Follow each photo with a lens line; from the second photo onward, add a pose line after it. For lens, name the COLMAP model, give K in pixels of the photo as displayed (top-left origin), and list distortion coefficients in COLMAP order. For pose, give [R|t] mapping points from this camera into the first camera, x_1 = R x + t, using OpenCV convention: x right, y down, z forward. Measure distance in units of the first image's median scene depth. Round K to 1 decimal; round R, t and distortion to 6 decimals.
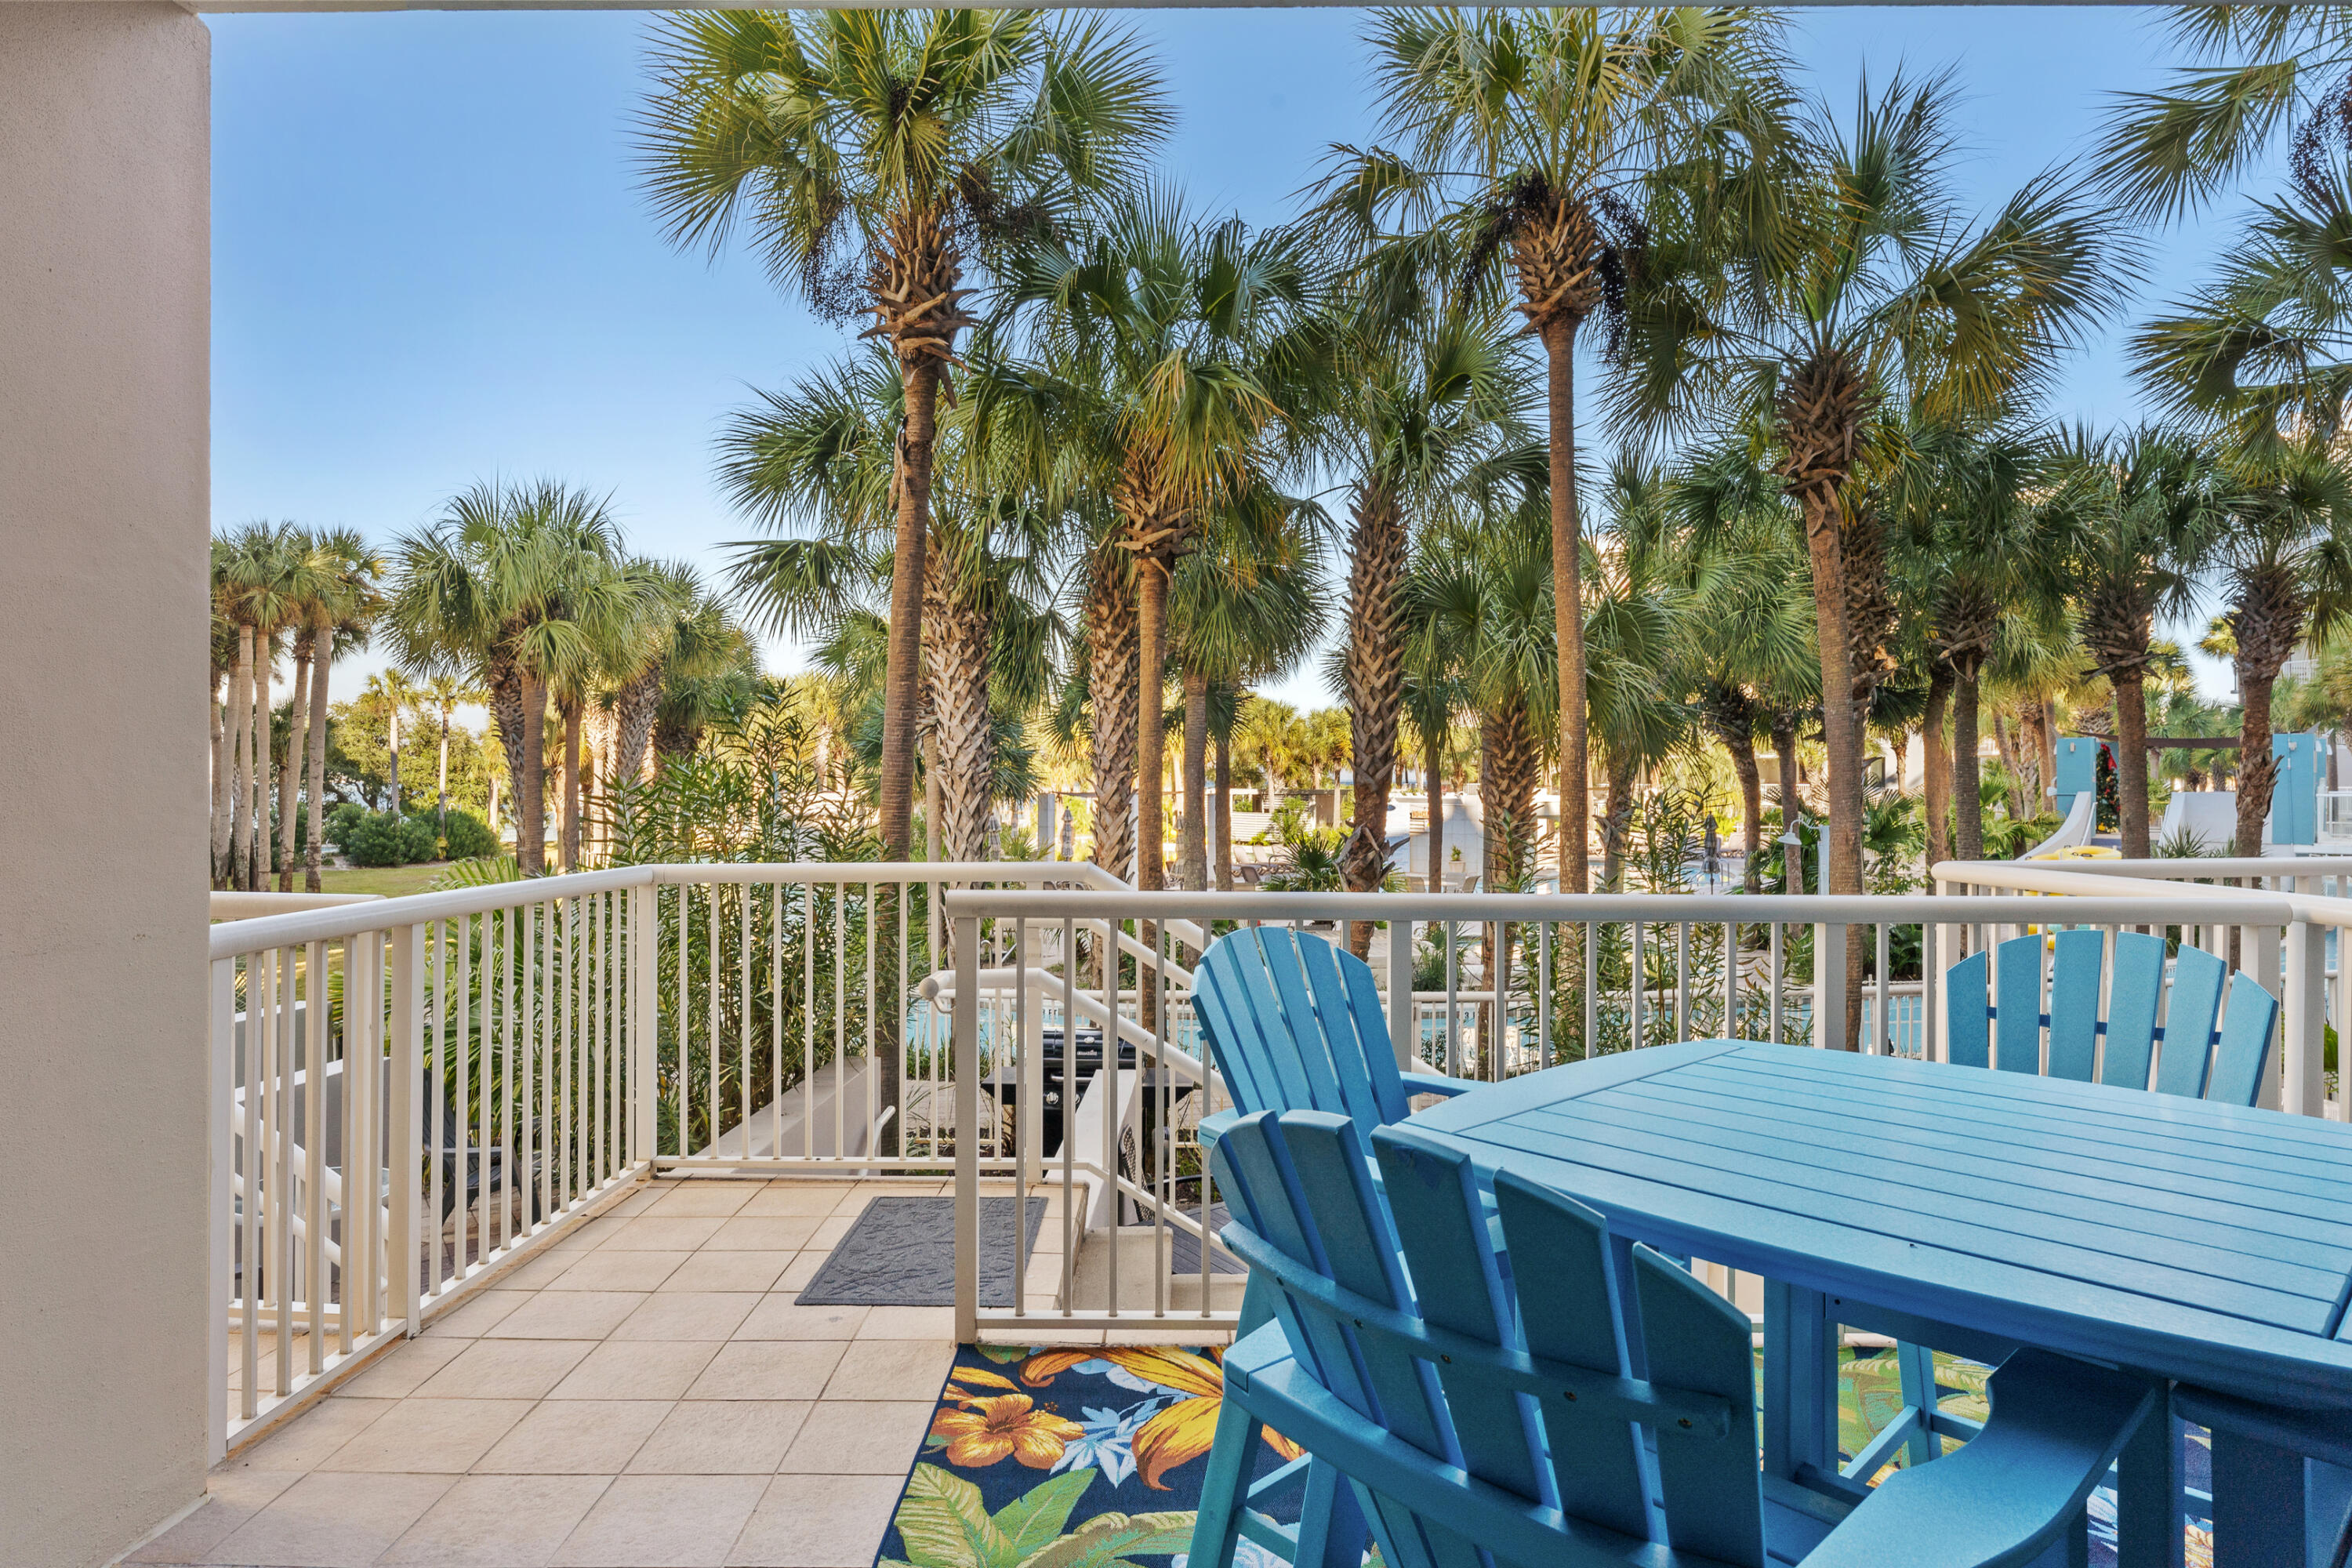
lens RADIAL K [[1276.0, 0, 1160.6], [0, 1276.0, 779.9], [0, 0, 1]] dist [0.003181, -0.002598]
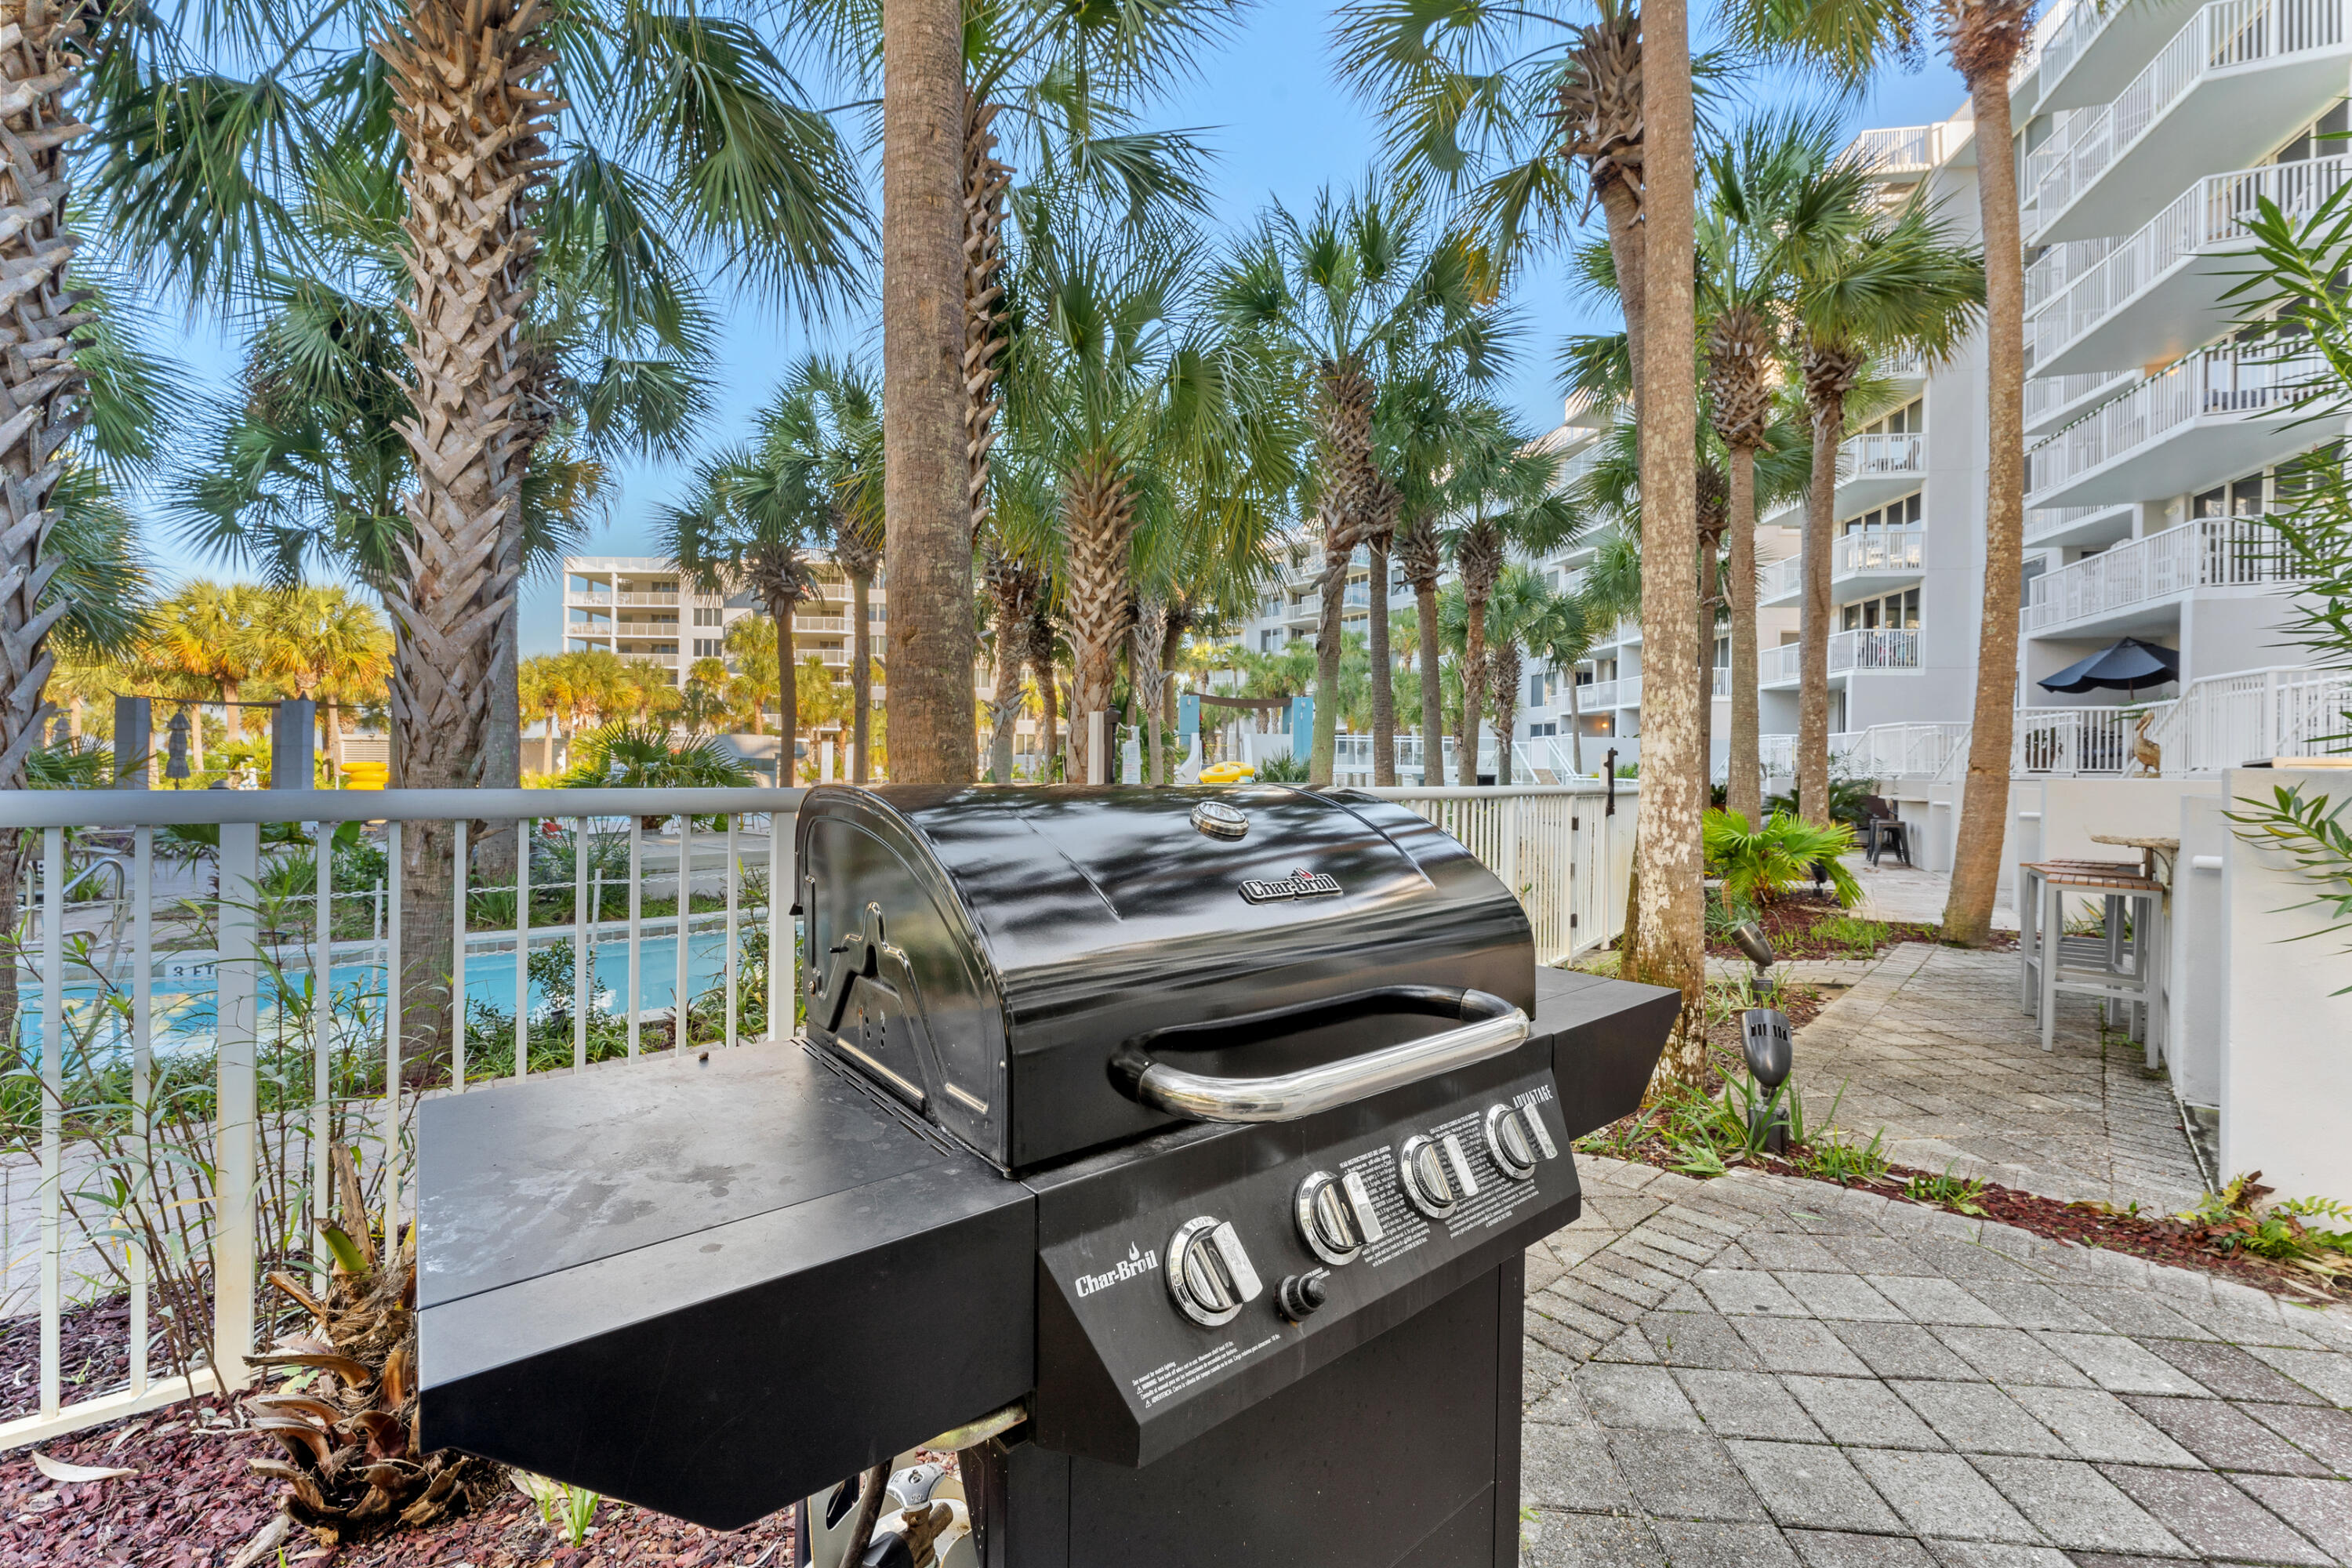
lens RADIAL K [[941.1, 0, 1163.4], [0, 941.1, 767.6], [0, 0, 1]] dist [0.000043, -0.000602]
pose [[0.725742, 0.012718, 0.687850, -0.090491], [-0.015655, 0.999876, -0.001969, 0.122466], [-0.687789, -0.009339, 0.725850, 0.573750]]
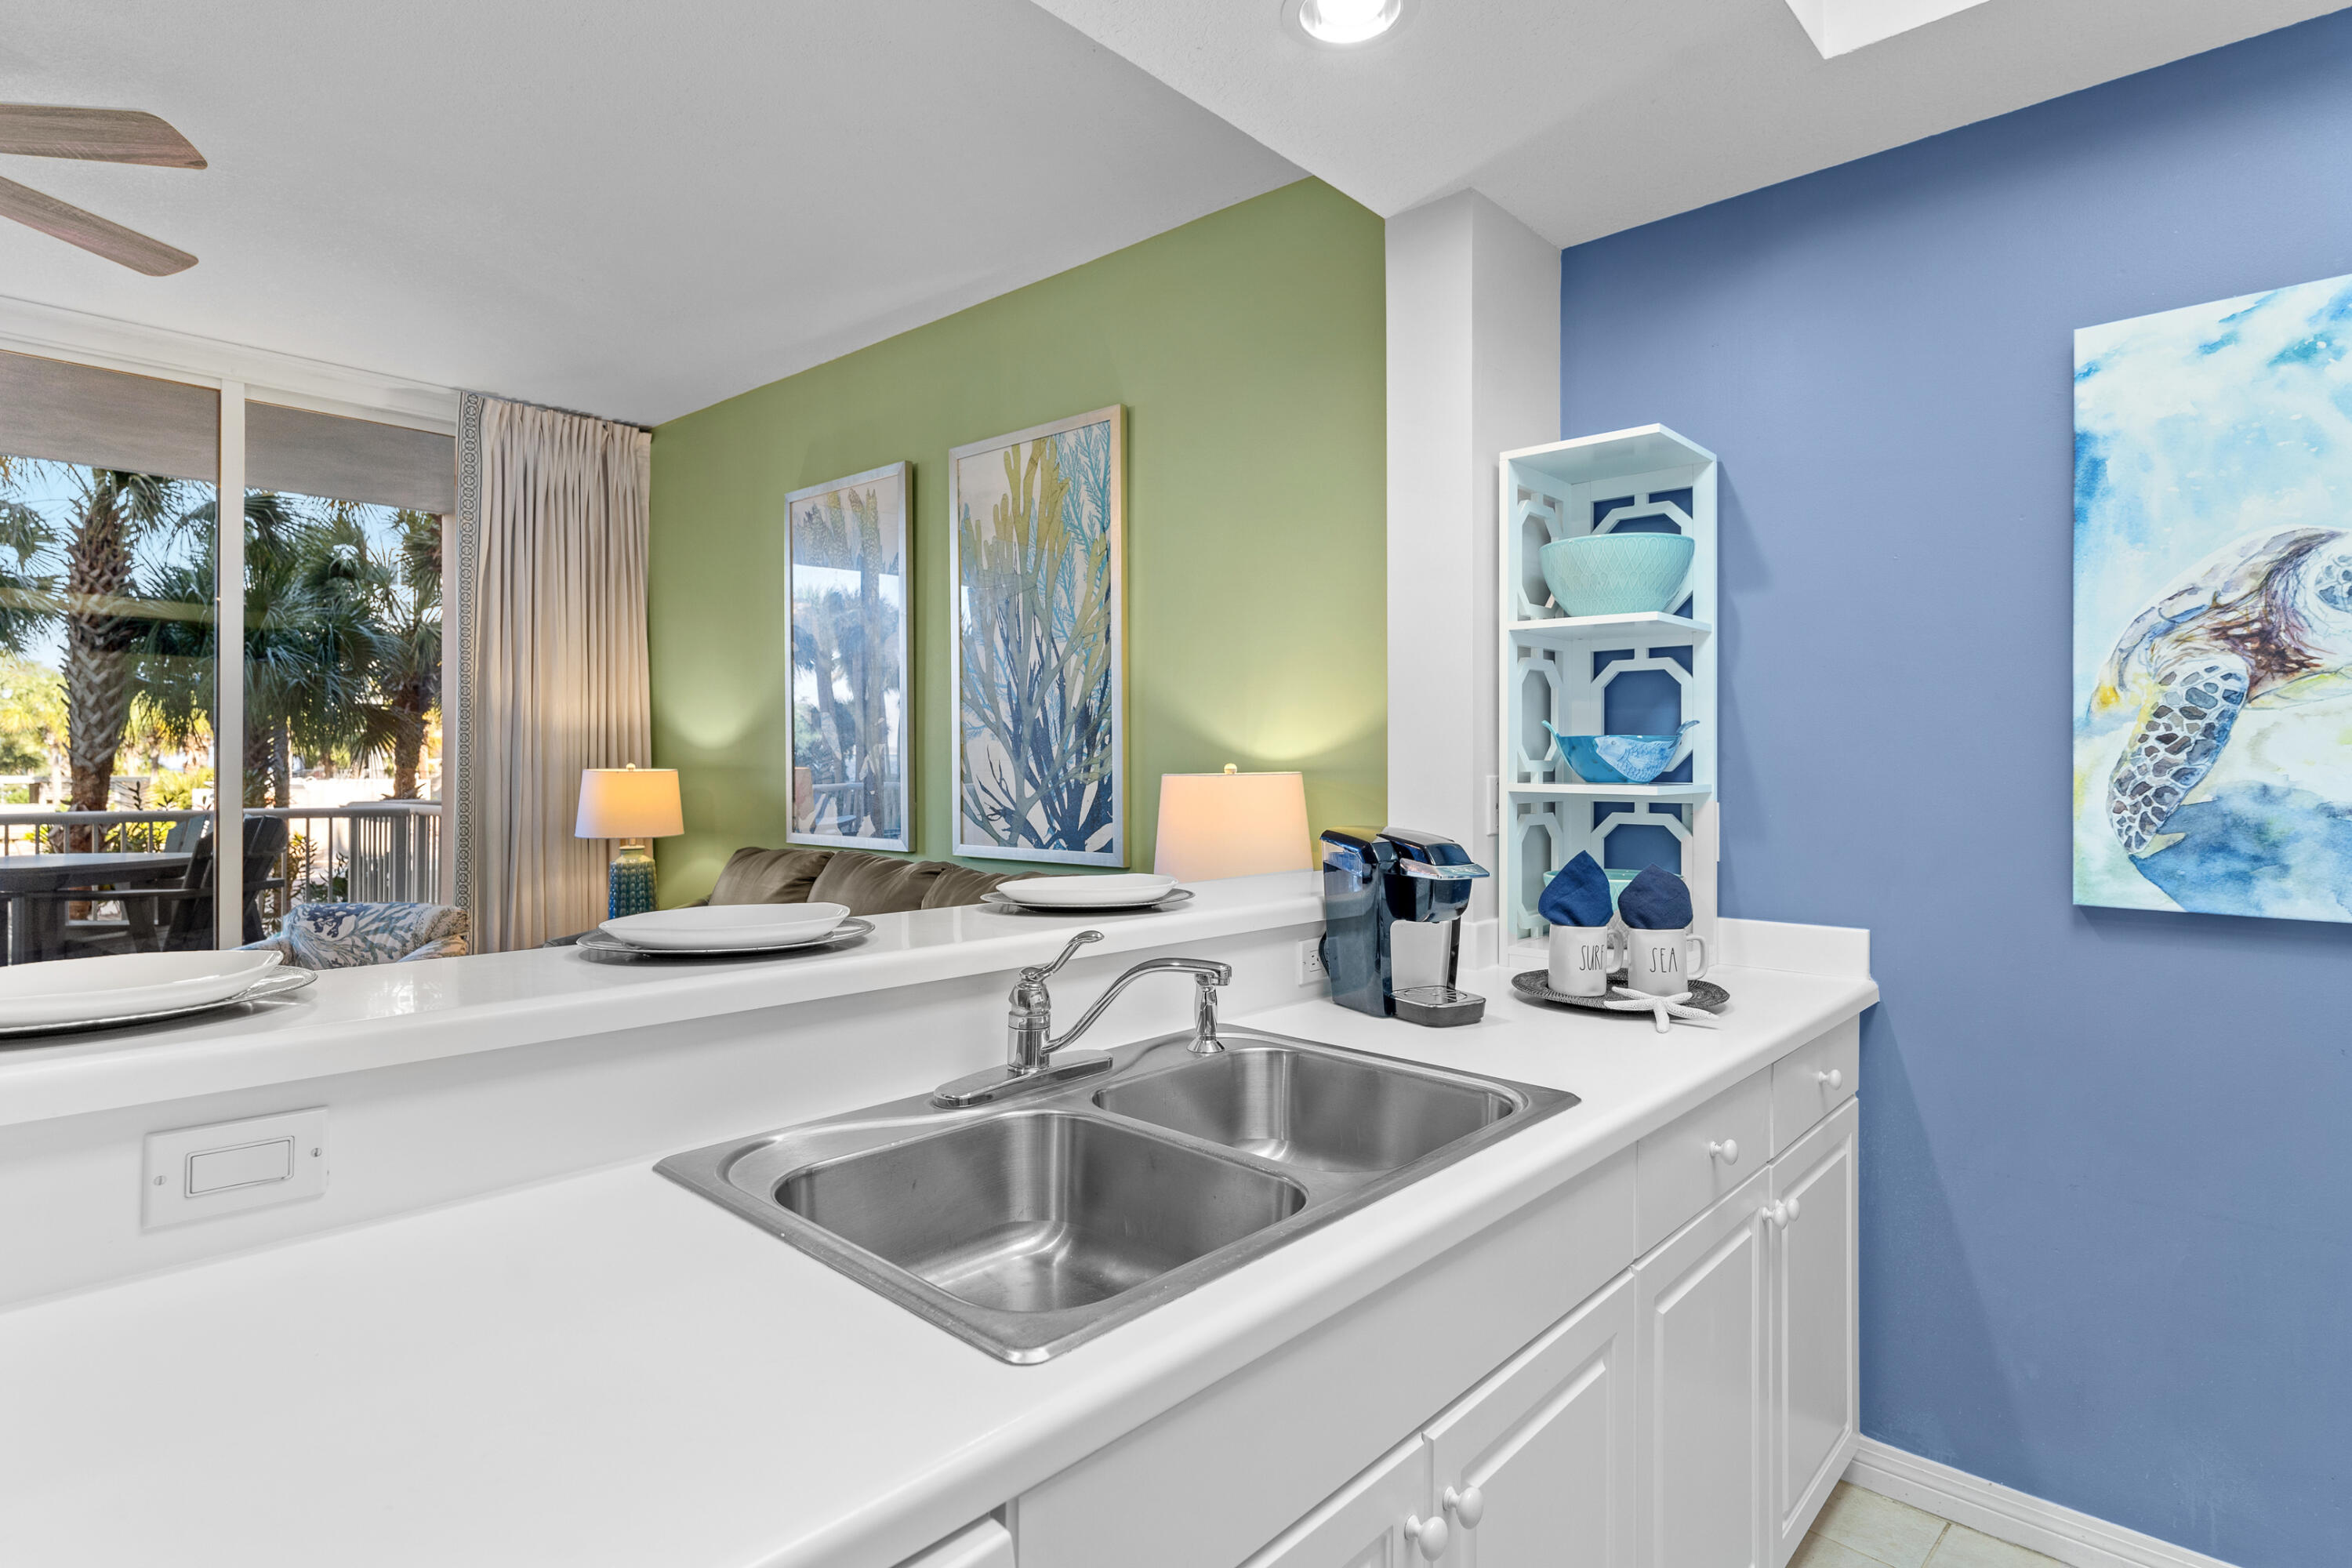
lens RADIAL K [[1122.0, 0, 1217.2], [0, 1122.0, 764.0], [0, 0, 1]] dist [-0.006307, 0.001618]
pose [[0.641166, -0.001215, 0.767401, 0.045175], [0.000801, 0.999999, 0.000914, 0.000890], [-0.767401, 0.000029, 0.641167, -0.421749]]
